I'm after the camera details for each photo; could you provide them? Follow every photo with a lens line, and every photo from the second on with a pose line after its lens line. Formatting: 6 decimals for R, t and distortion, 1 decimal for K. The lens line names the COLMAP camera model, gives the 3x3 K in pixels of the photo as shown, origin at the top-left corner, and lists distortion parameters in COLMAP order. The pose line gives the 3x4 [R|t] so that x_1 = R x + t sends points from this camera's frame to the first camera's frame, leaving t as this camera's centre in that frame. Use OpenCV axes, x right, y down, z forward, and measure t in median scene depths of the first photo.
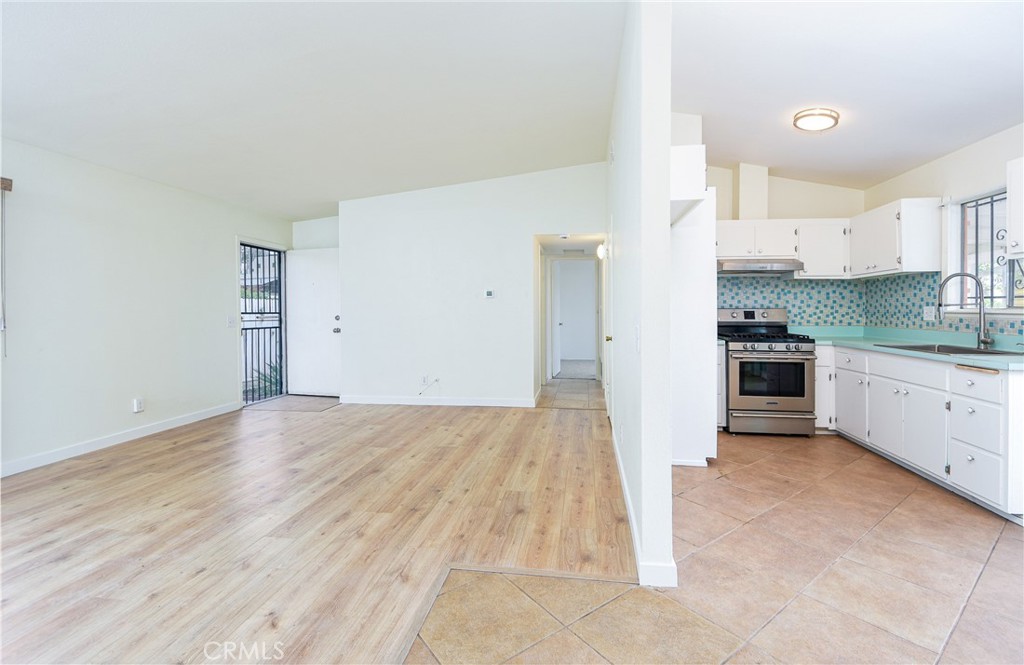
lens RADIAL K [[454.1, 0, 529.8], [0, 454.1, 309.4], [0, 0, 1]] dist [0.000898, -0.011165]
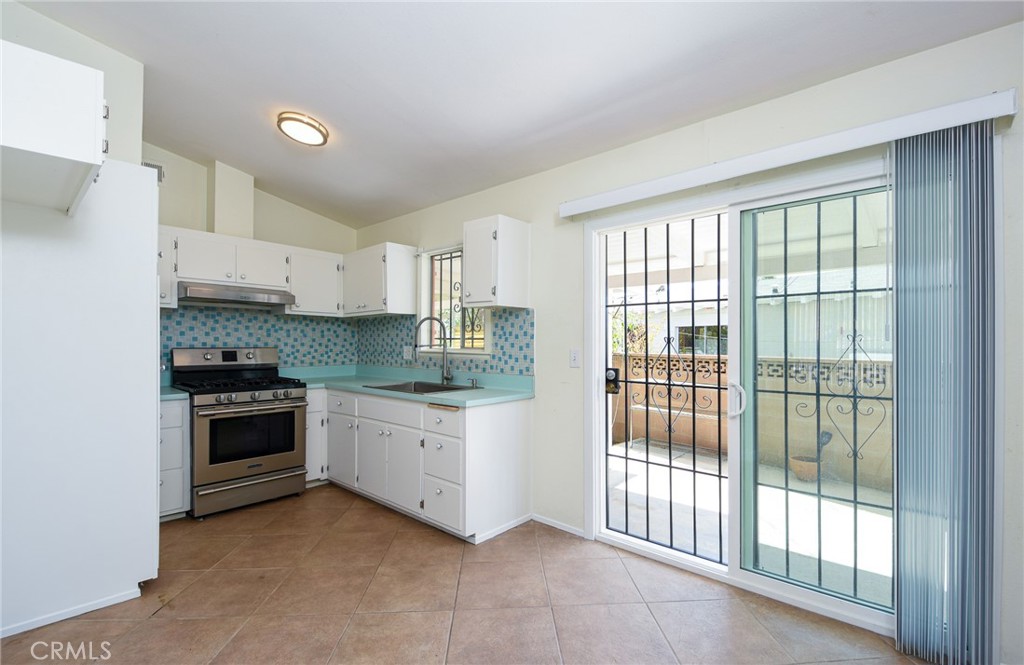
lens RADIAL K [[454.1, 0, 536.5], [0, 454.1, 339.3], [0, 0, 1]] dist [0.000898, -0.011165]
pose [[0.540778, 0.006538, 0.841140, 0.123743], [-0.000947, 0.999974, -0.007163, -0.014103], [-0.841165, 0.003077, 0.540770, 0.137697]]
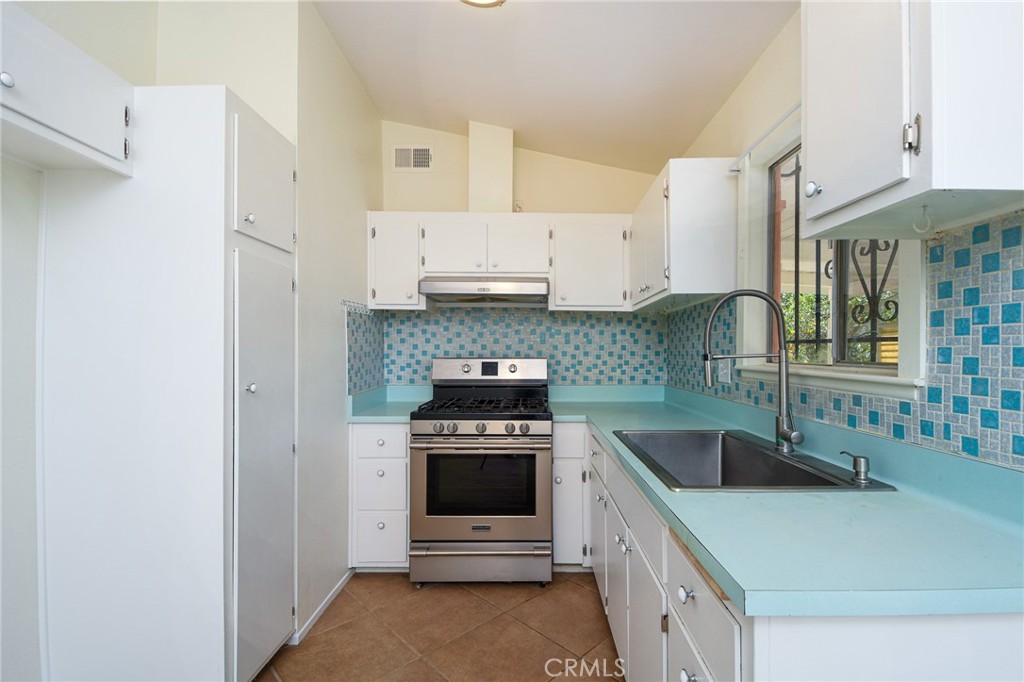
lens RADIAL K [[465.8, 0, 515.7], [0, 465.8, 348.4], [0, 0, 1]] dist [-0.003829, -0.003454]
pose [[0.992322, 0.000612, 0.123682, 0.509518], [0.000459, 0.999963, -0.008635, -0.011610], [-0.123683, 0.008625, 0.992284, 0.420293]]
